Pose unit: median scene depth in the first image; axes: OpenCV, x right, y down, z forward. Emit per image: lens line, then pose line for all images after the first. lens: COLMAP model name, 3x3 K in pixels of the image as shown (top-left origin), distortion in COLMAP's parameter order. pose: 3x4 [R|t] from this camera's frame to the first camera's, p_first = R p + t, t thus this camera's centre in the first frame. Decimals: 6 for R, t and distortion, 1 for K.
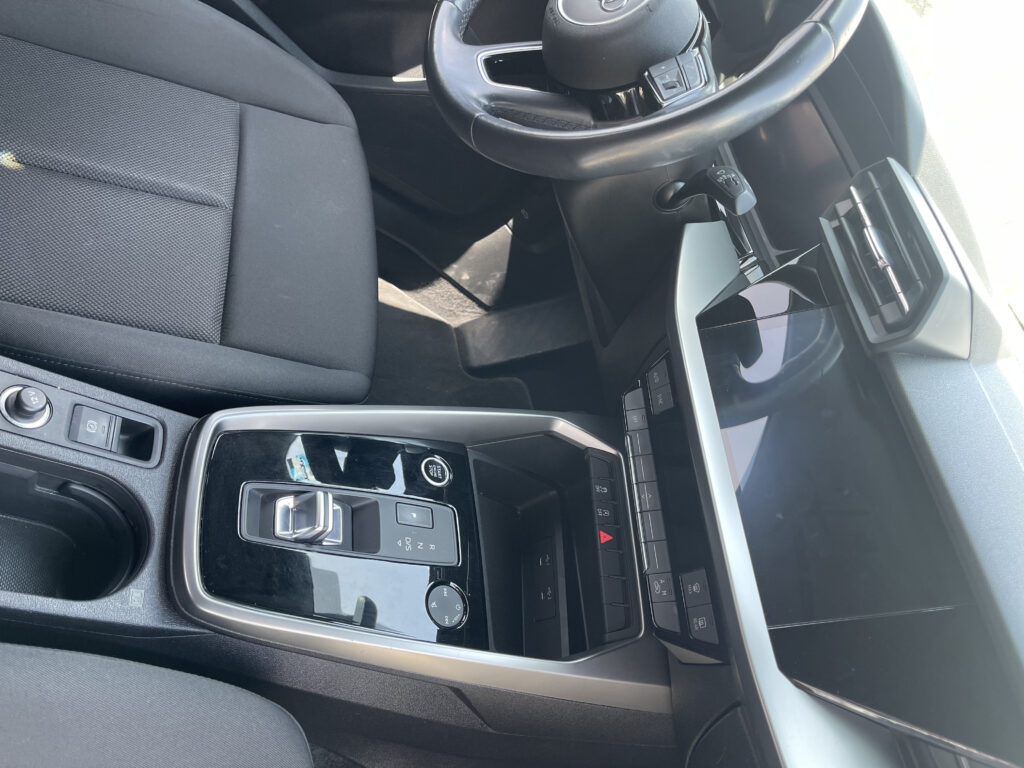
lens RADIAL K [[768.8, 0, 514.1], [0, 768.8, 401.4], [0, 0, 1]] dist [0.028769, -0.001969]
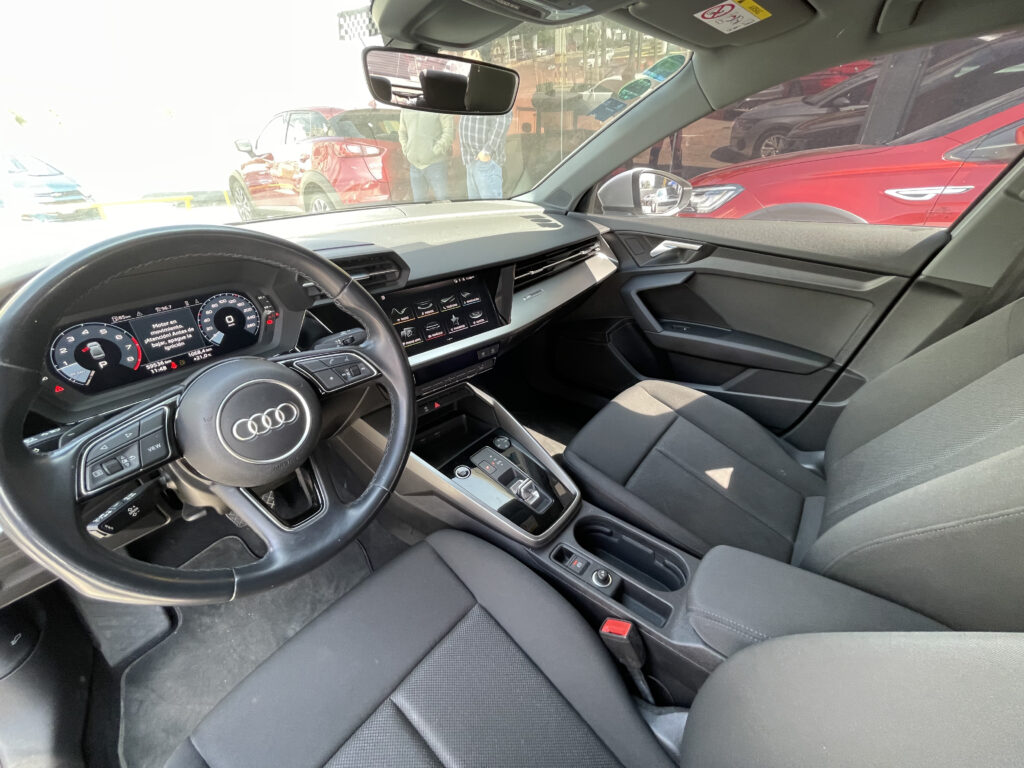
lens RADIAL K [[414.9, 0, 505.6], [0, 414.9, 383.3], [0, 0, 1]] dist [-0.002060, 0.000261]
pose [[-0.451734, -0.884079, 0.119750, -0.076820], [0.299000, -0.023563, 0.953962, -1.052777], [-0.840557, 0.466743, 0.274984, 0.470672]]
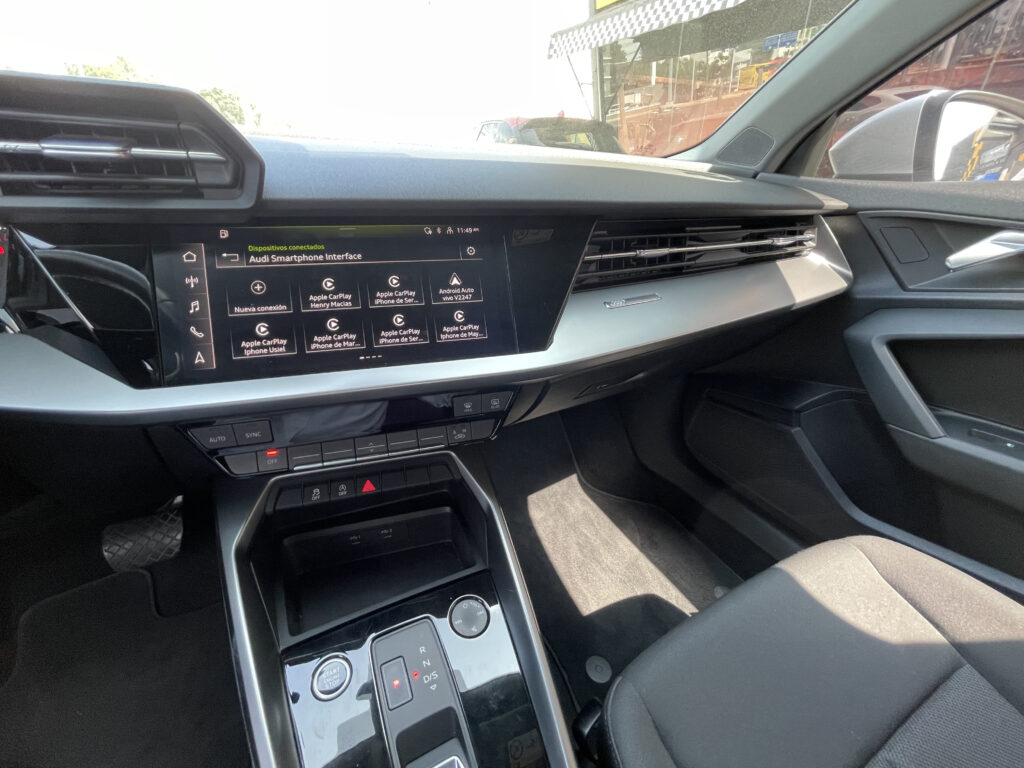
lens RADIAL K [[414.9, 0, 507.7], [0, 414.9, 383.5], [0, 0, 1]] dist [-0.002060, 0.000261]
pose [[-0.176487, -0.942556, 0.283621, 0.053791], [0.593687, 0.127896, 0.794467, -0.232111], [-0.785104, 0.308595, 0.537012, 0.485270]]
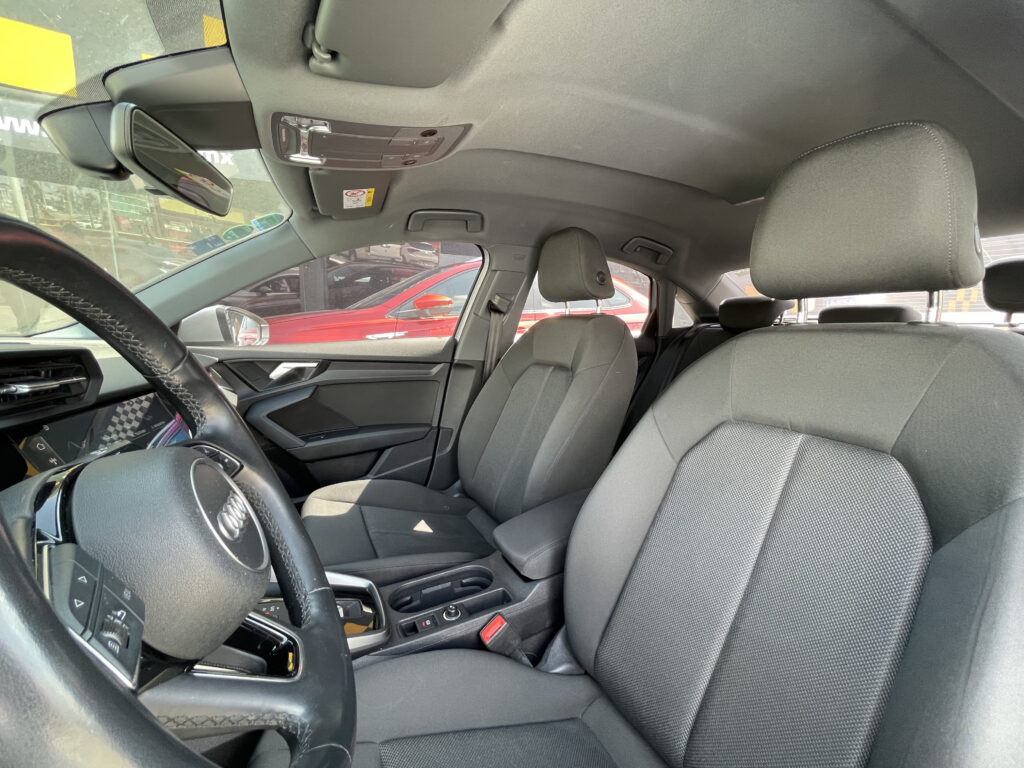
lens RADIAL K [[414.9, 0, 512.0], [0, 414.9, 381.9], [0, 0, 1]] dist [-0.002060, 0.000261]
pose [[-0.669656, -0.686841, -0.282508, 0.137655], [-0.652825, 0.363026, 0.664854, -1.068679], [-0.354091, 0.629652, -0.691490, 1.097481]]
